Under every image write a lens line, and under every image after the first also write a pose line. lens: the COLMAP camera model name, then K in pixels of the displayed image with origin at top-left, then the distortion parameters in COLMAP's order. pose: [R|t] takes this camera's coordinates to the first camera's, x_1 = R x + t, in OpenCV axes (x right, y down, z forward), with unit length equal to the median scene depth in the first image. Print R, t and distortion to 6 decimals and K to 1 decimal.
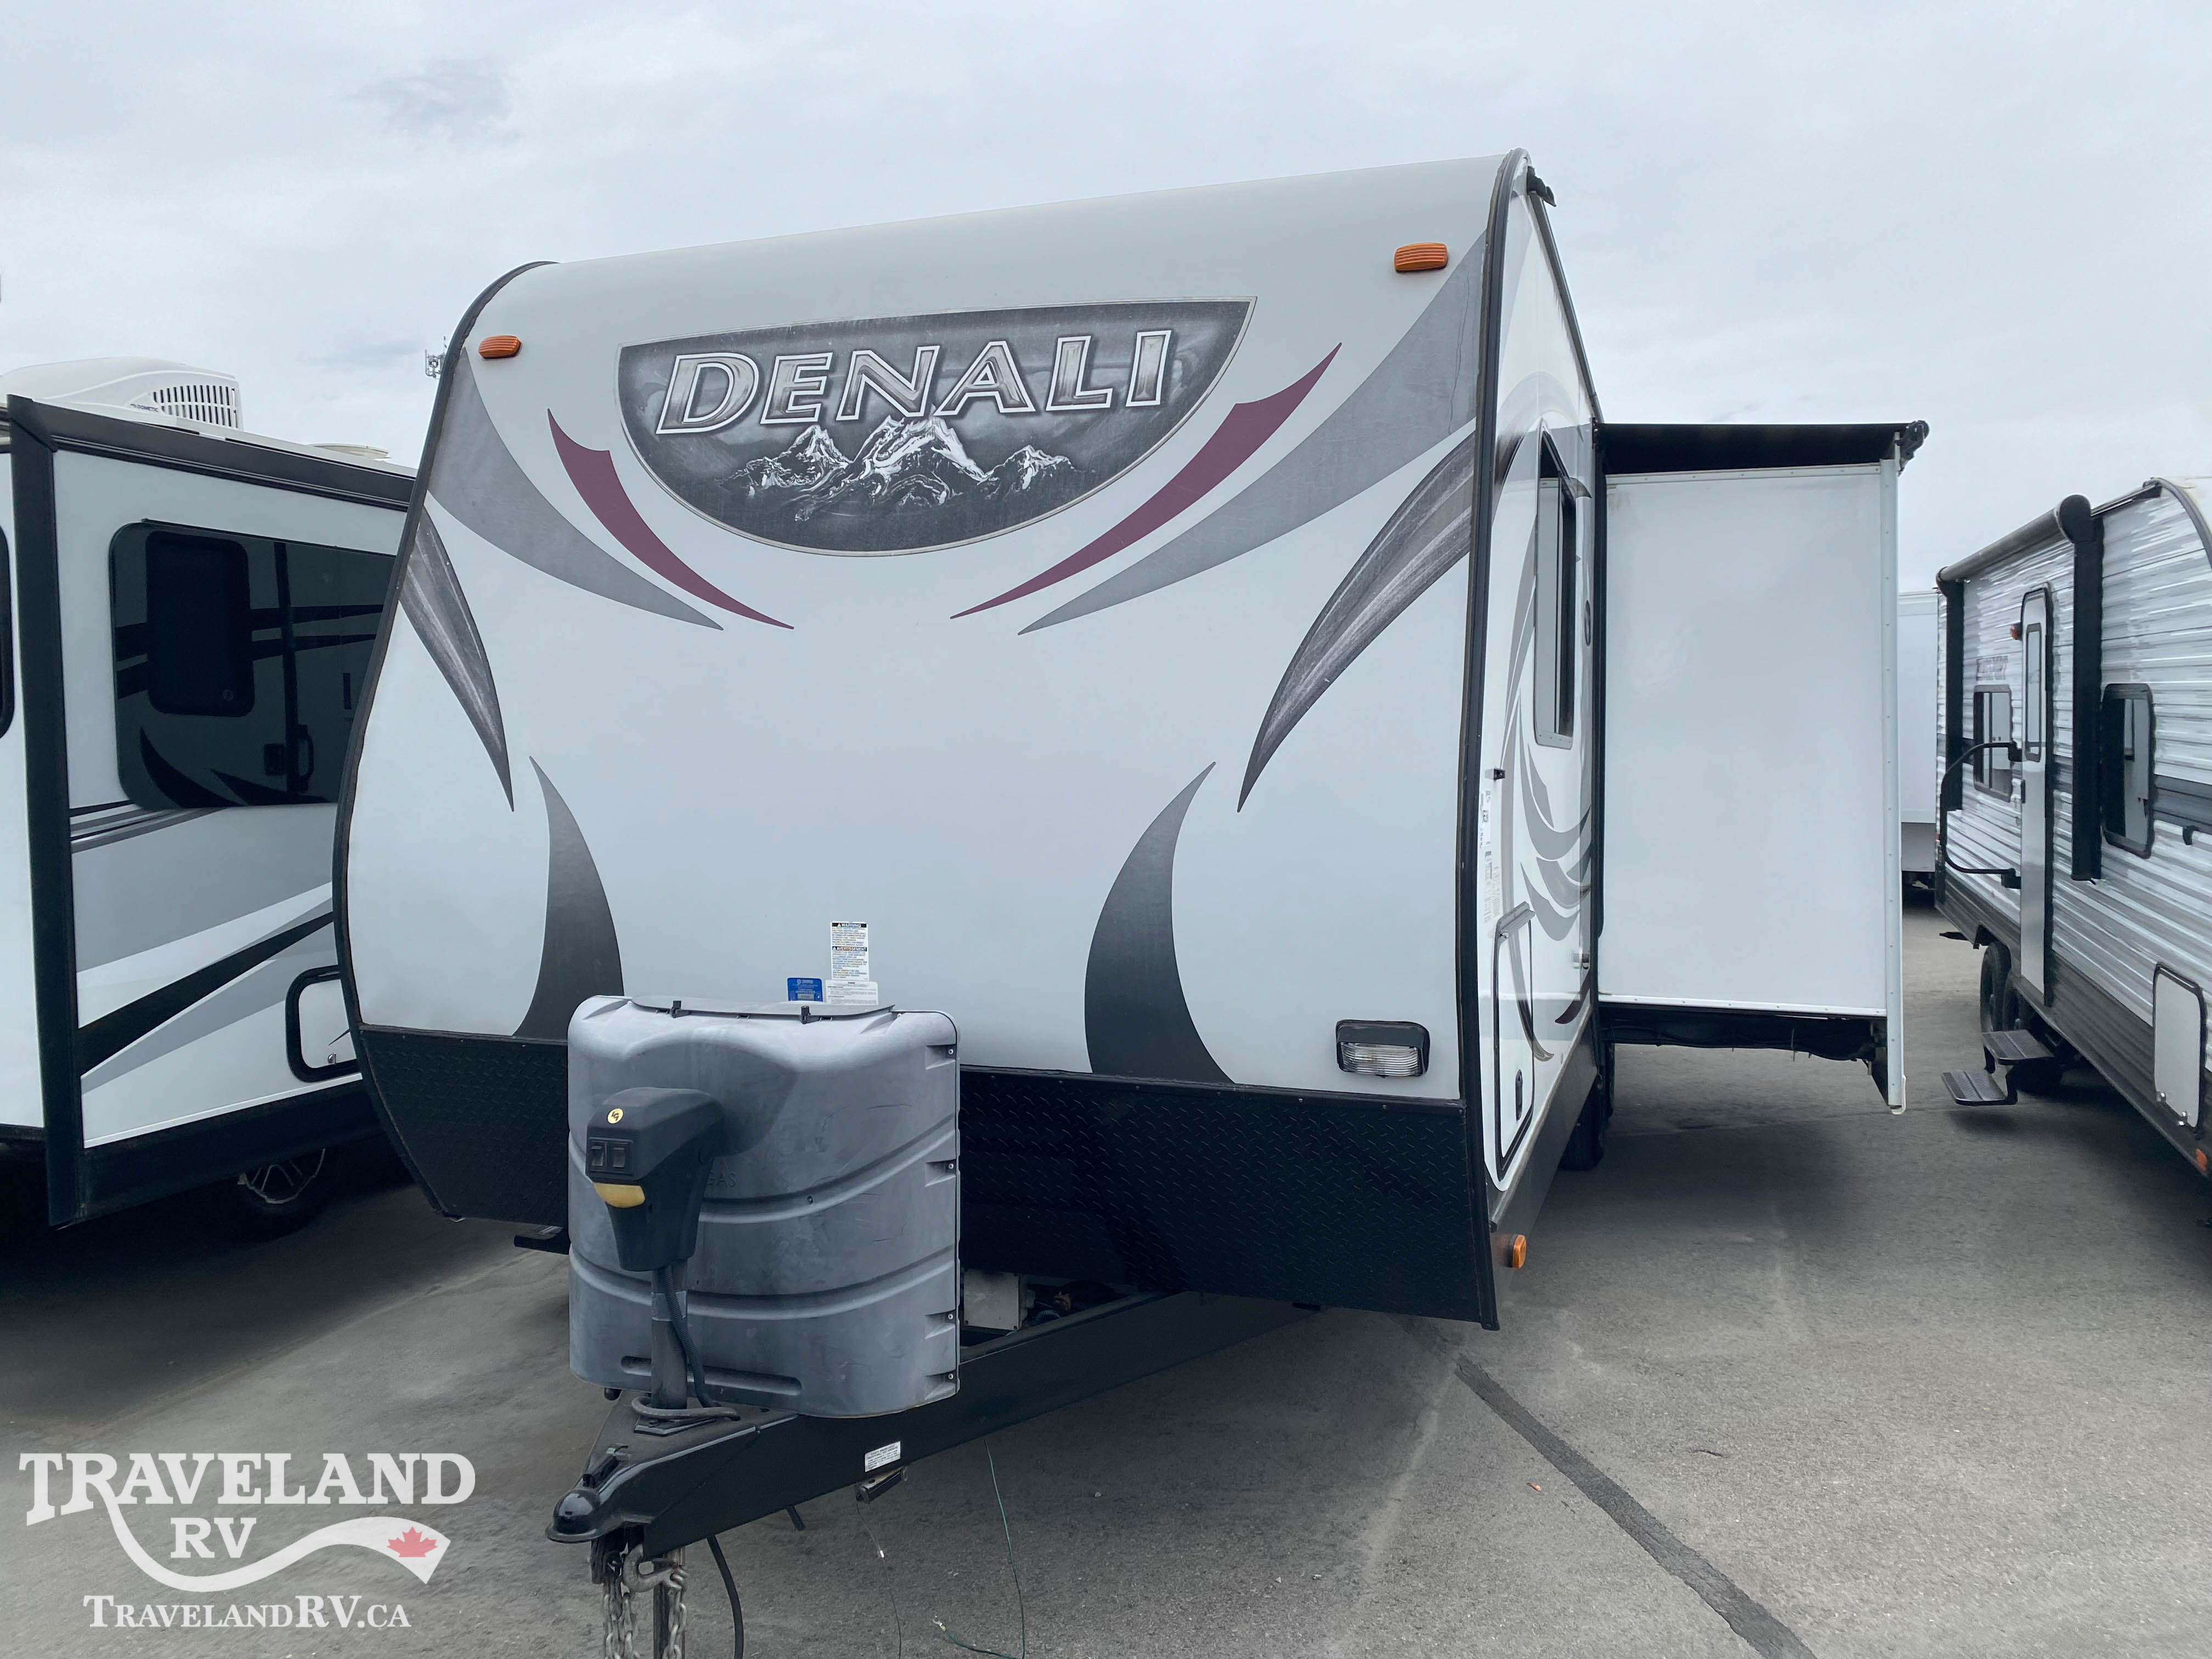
lens RADIAL K [[1692.3, 0, 1094.2], [0, 1692.3, 821.6], [0, 0, 1]] dist [0.055870, -0.078596]
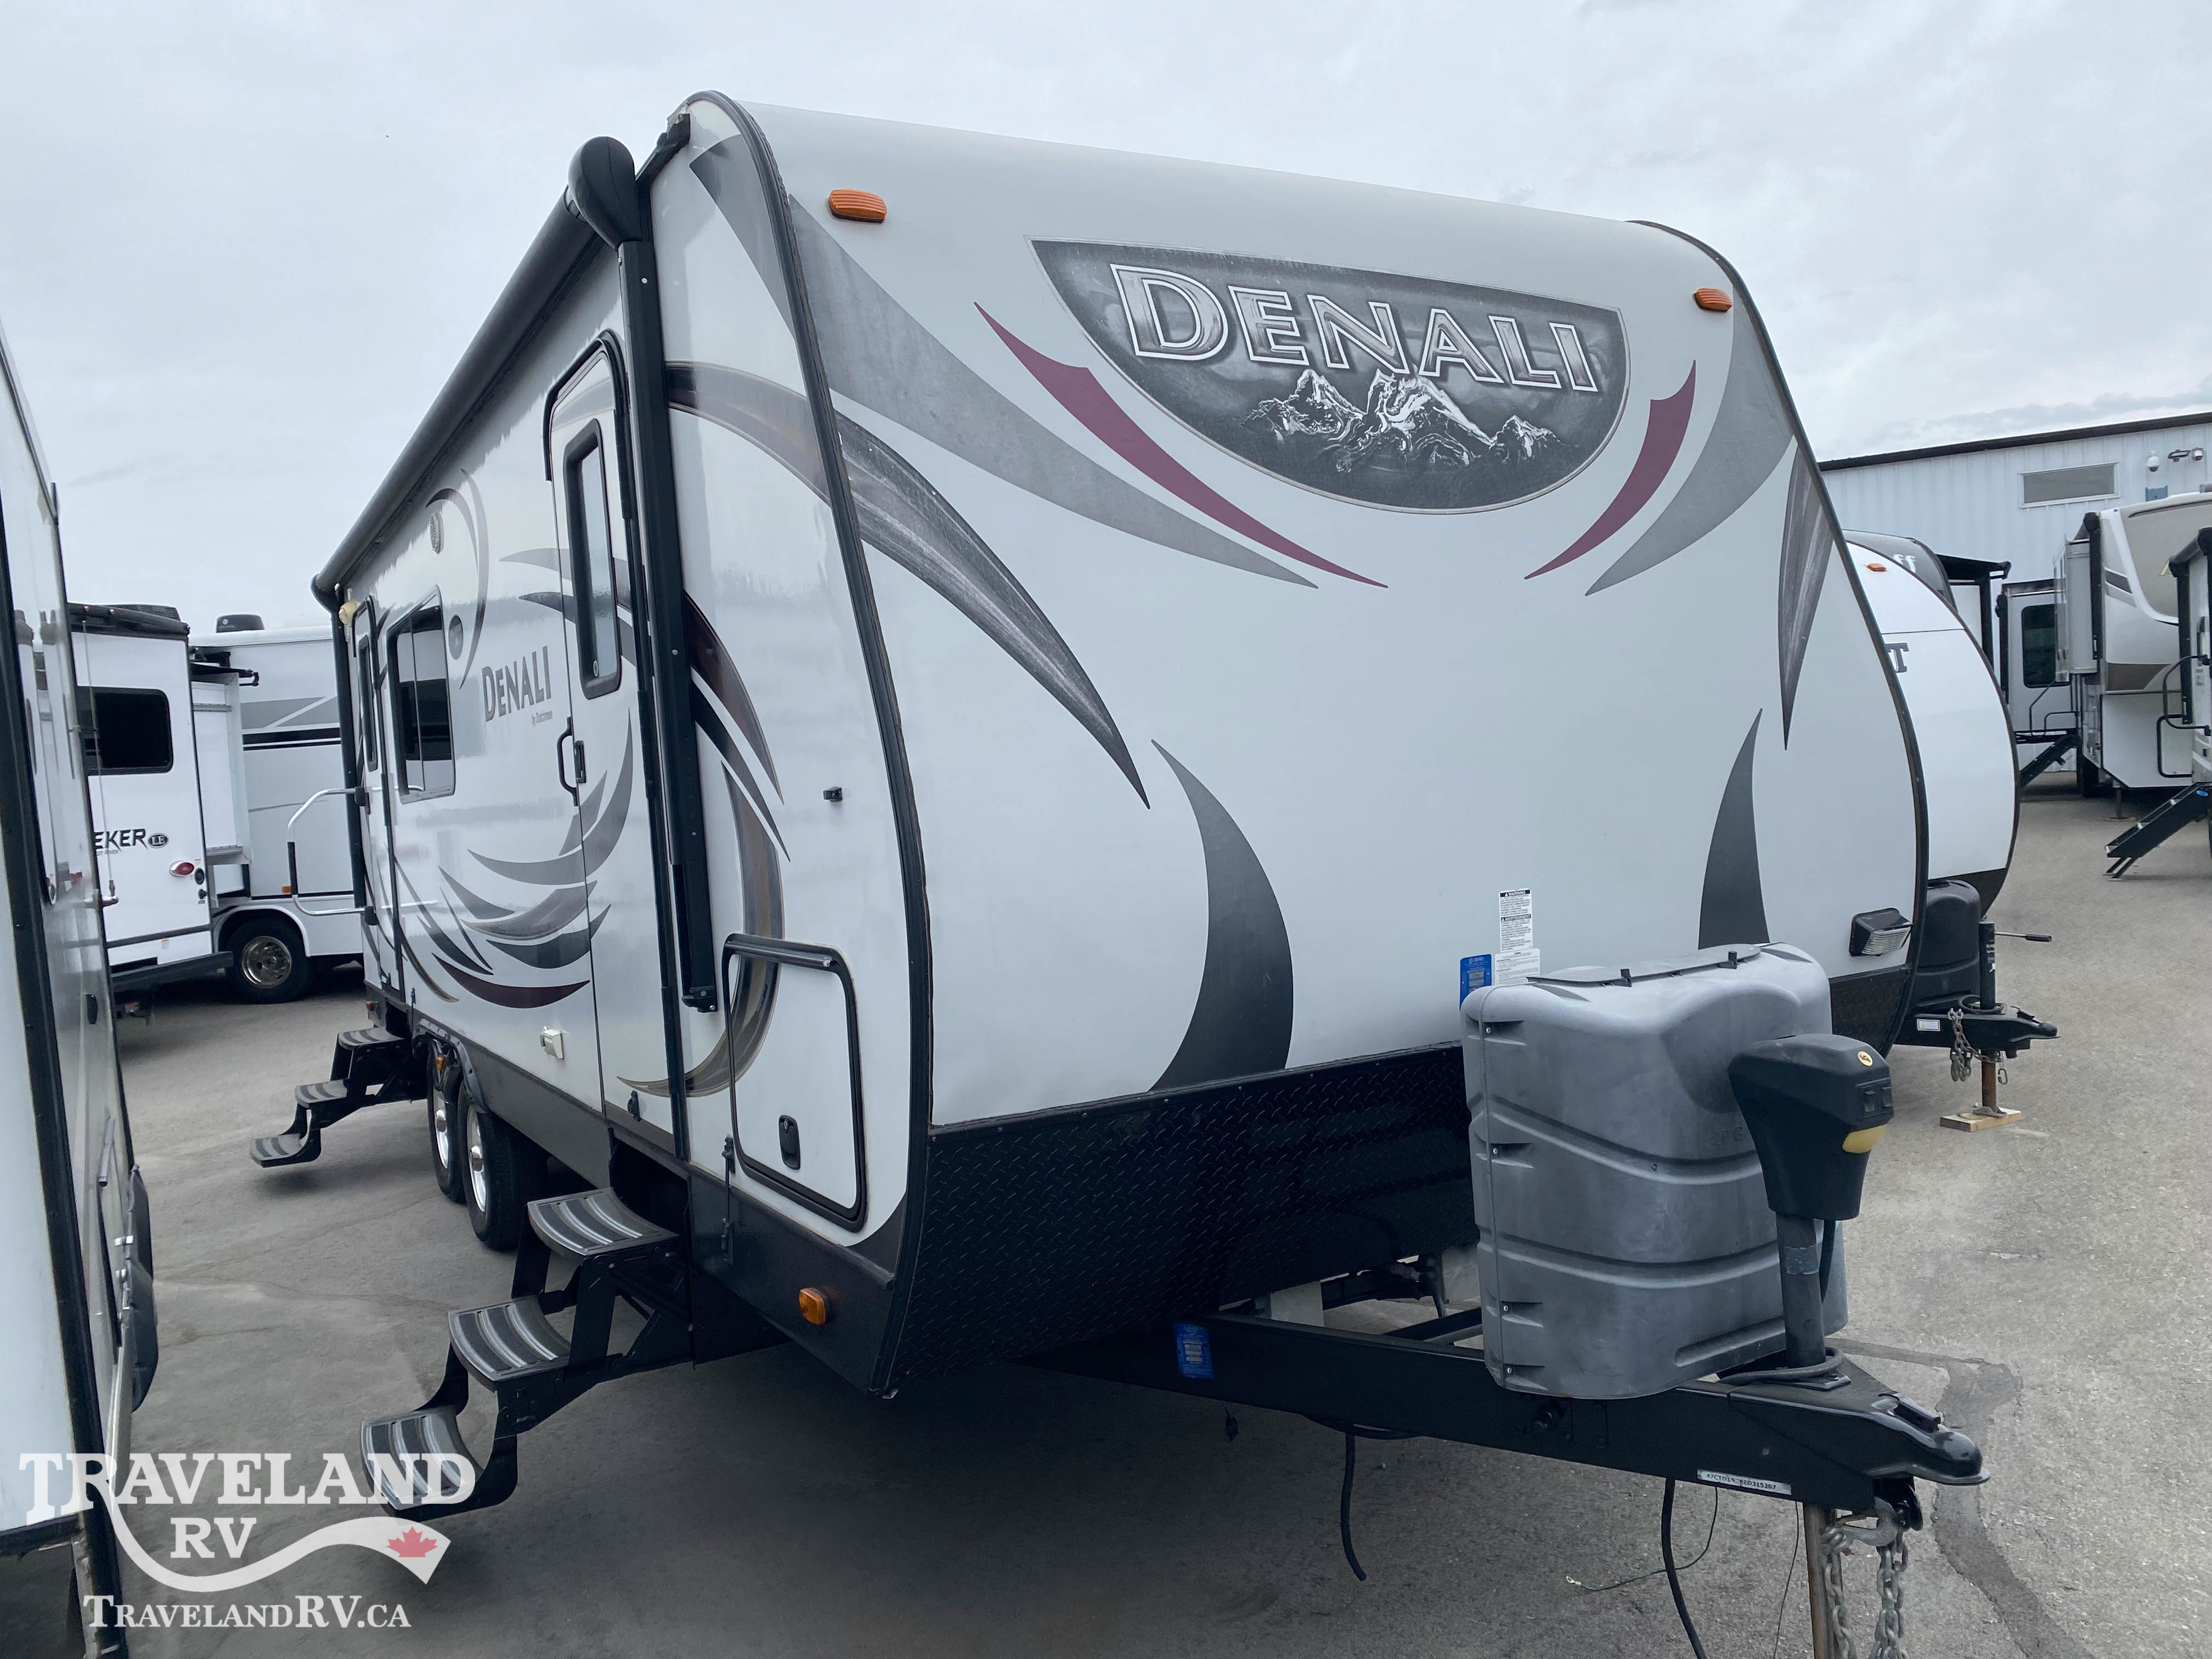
lens RADIAL K [[1692.3, 0, 1102.4], [0, 1692.3, 843.0], [0, 0, 1]] dist [0.055870, -0.078596]
pose [[0.671023, -0.076389, 0.737491, -0.947517], [0.094874, 0.995348, 0.016775, -0.005473], [-0.735342, 0.058712, 0.675149, 0.486346]]
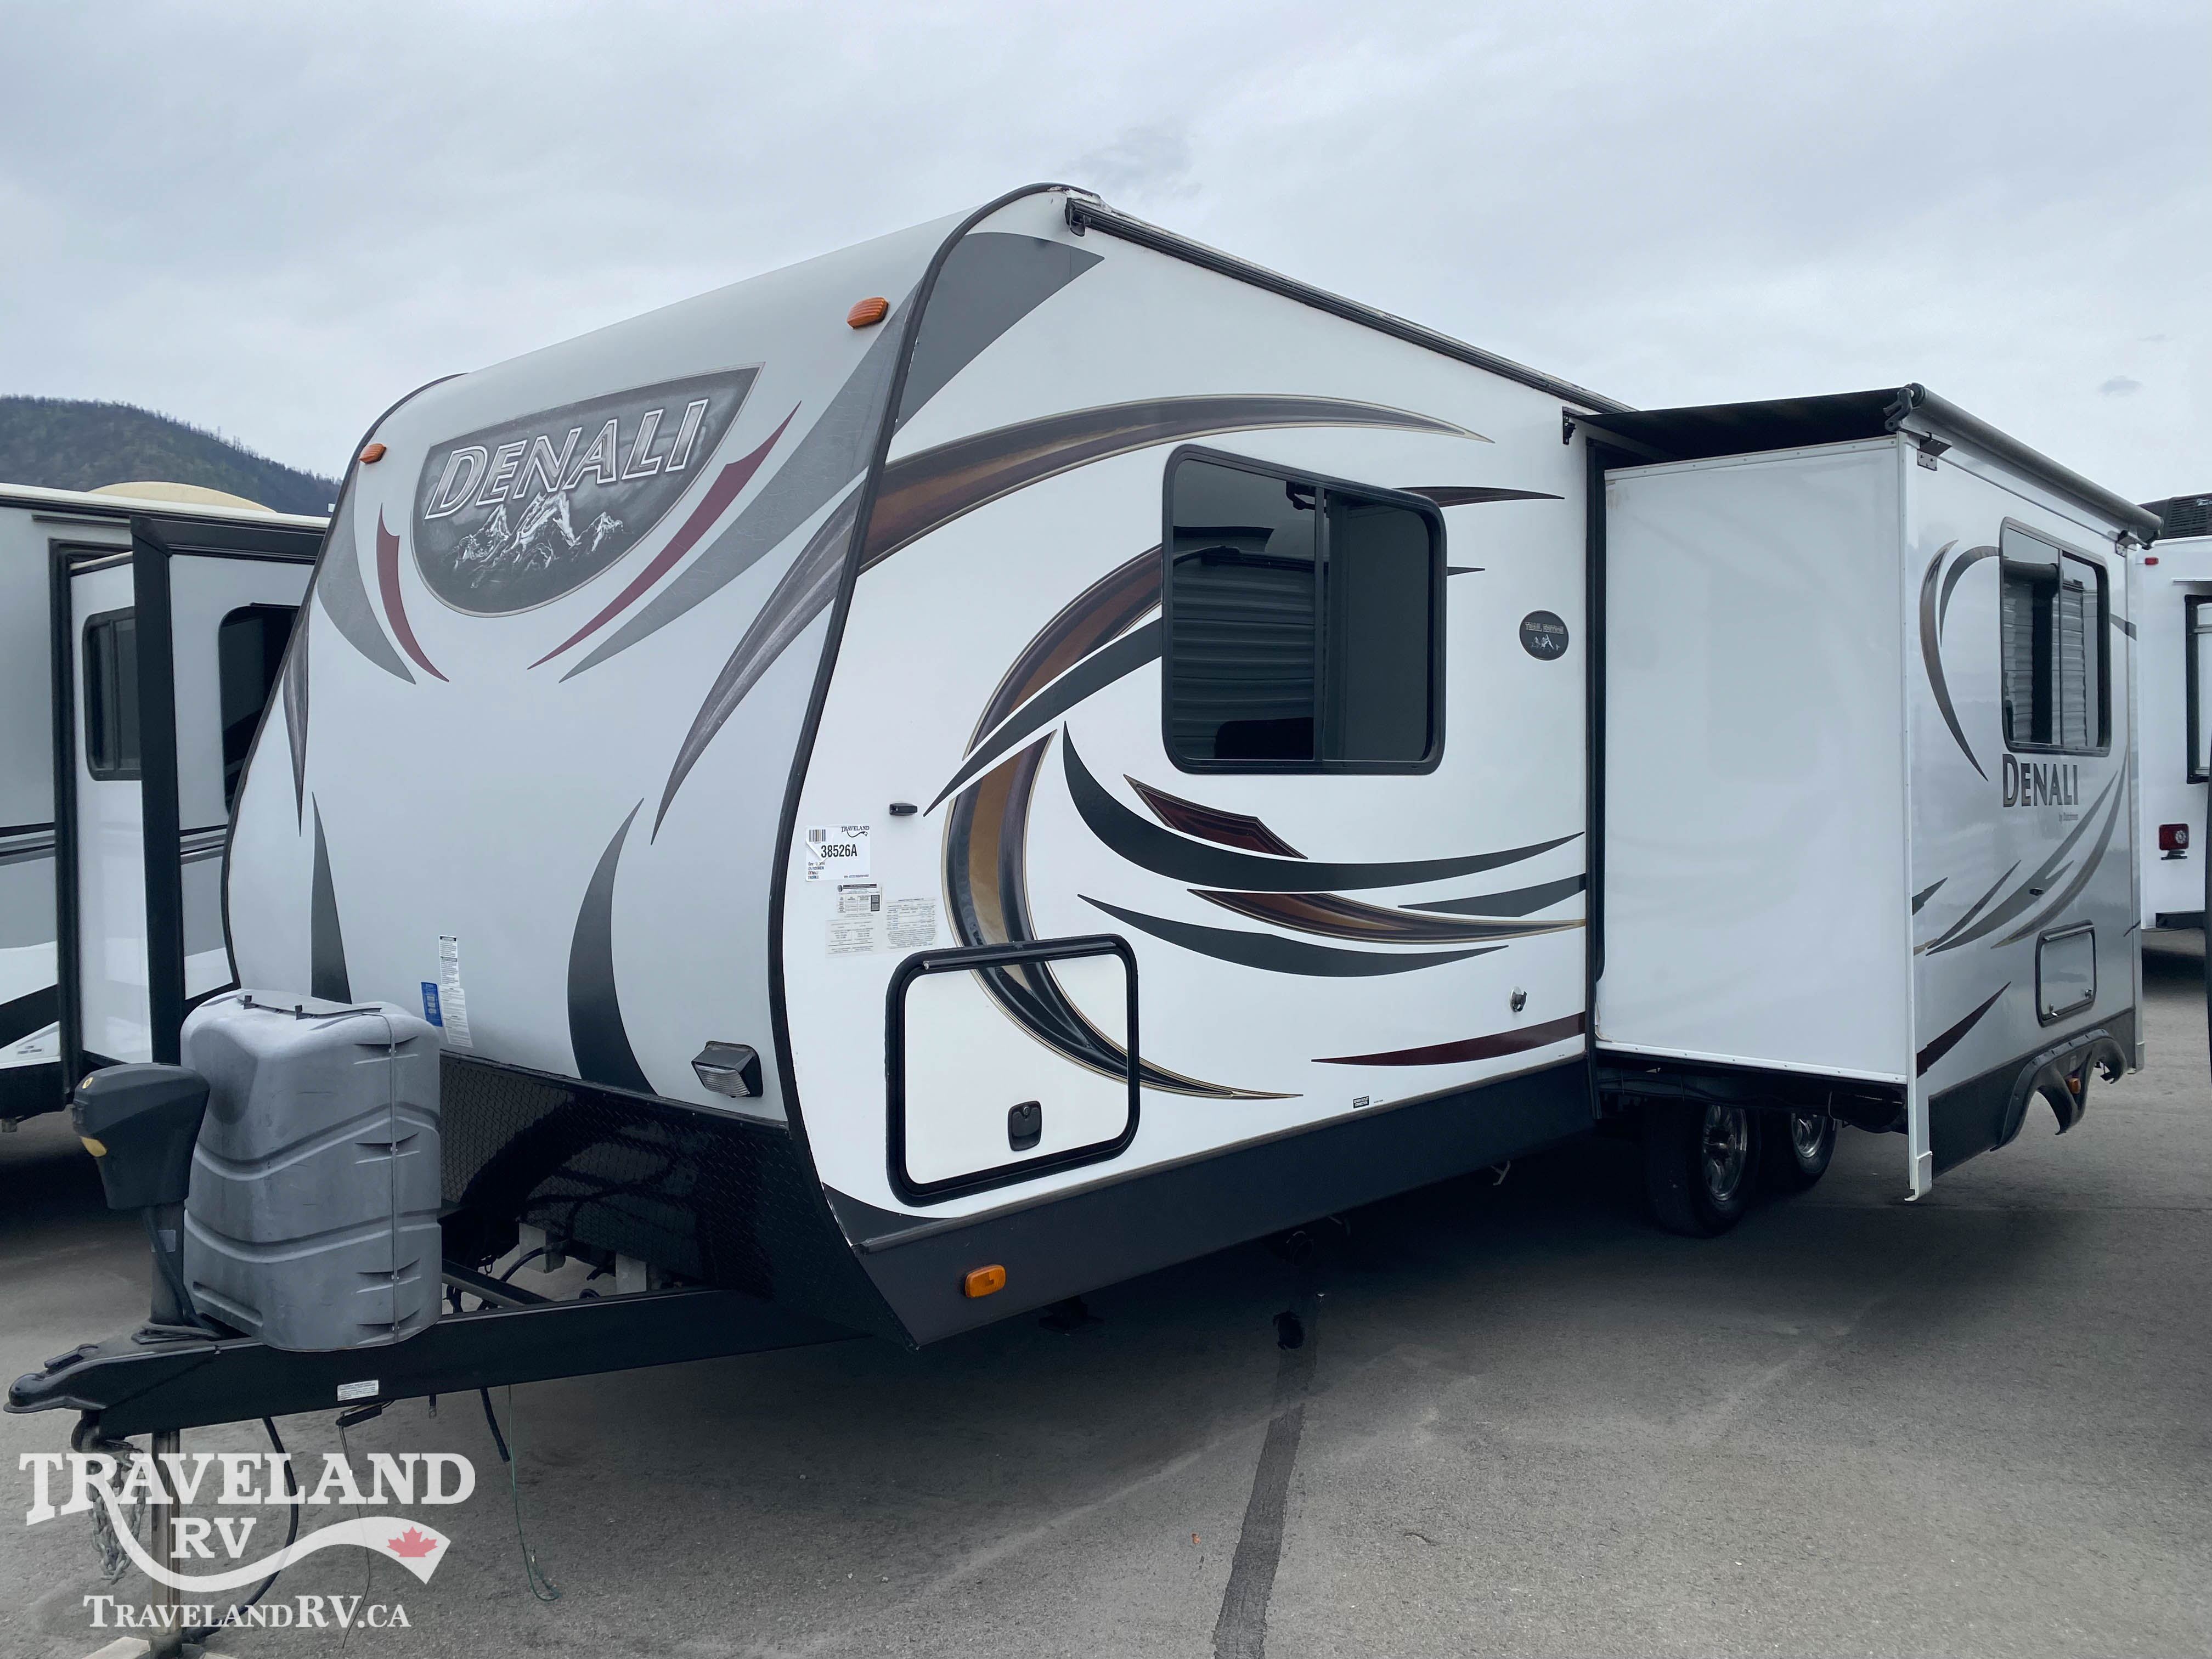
lens RADIAL K [[1692.3, 0, 1093.2], [0, 1692.3, 826.0], [0, 0, 1]] dist [0.055870, -0.078596]
pose [[0.920433, 0.005346, -0.390863, 0.670290], [-0.007411, 0.999965, -0.003776, -0.013211], [0.390829, 0.006372, 0.920441, 0.093734]]
